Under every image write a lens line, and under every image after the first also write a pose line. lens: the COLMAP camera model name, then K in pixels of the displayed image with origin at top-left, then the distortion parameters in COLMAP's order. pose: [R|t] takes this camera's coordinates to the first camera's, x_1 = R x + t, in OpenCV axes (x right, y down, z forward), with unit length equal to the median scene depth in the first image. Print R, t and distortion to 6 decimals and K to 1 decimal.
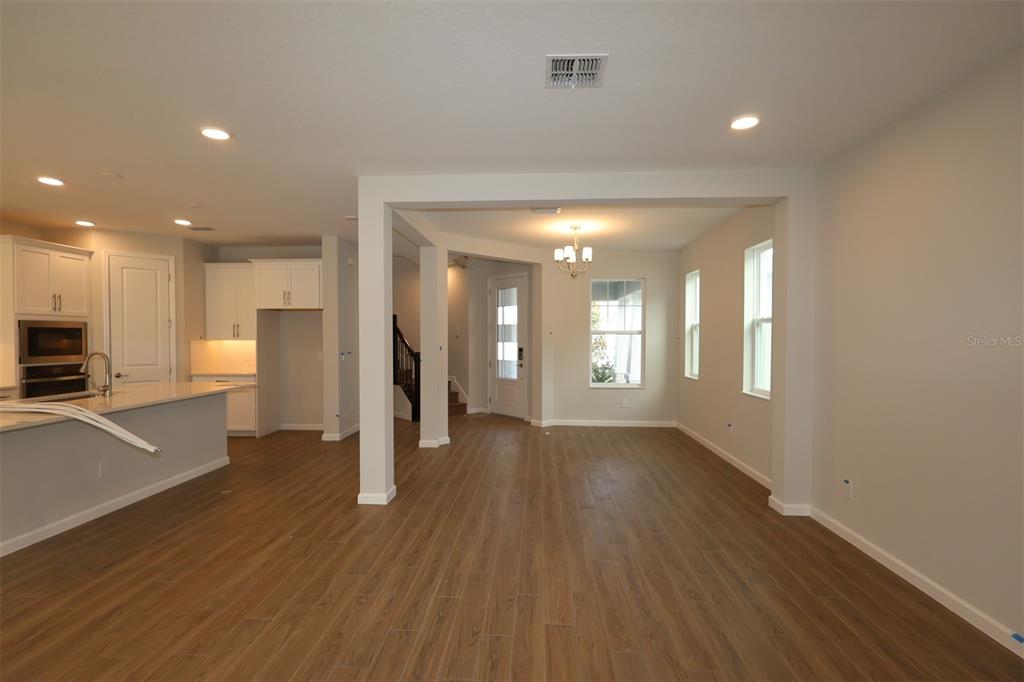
lens RADIAL K [[476.1, 0, 514.9], [0, 476.1, 341.4], [0, 0, 1]] dist [-0.003203, 0.001084]
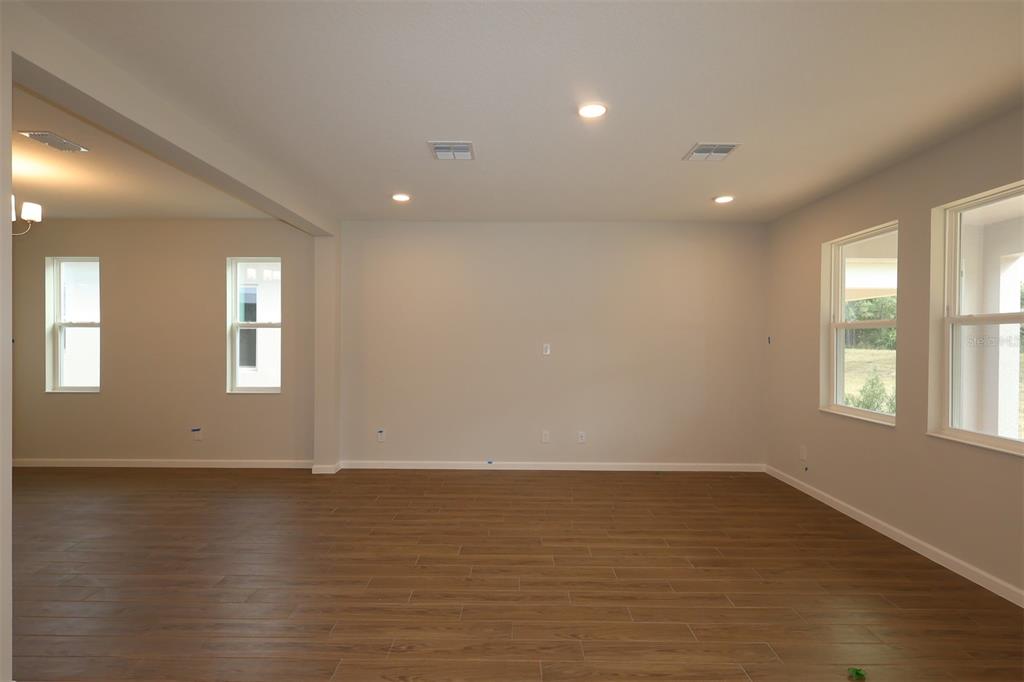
lens RADIAL K [[476.1, 0, 513.6], [0, 476.1, 342.6], [0, 0, 1]] dist [-0.003203, 0.001084]
pose [[-0.036363, -0.011395, 0.999274, -1.128064], [0.018674, 0.999753, 0.012080, -0.010780], [-0.999164, 0.019100, -0.036141, 0.787307]]
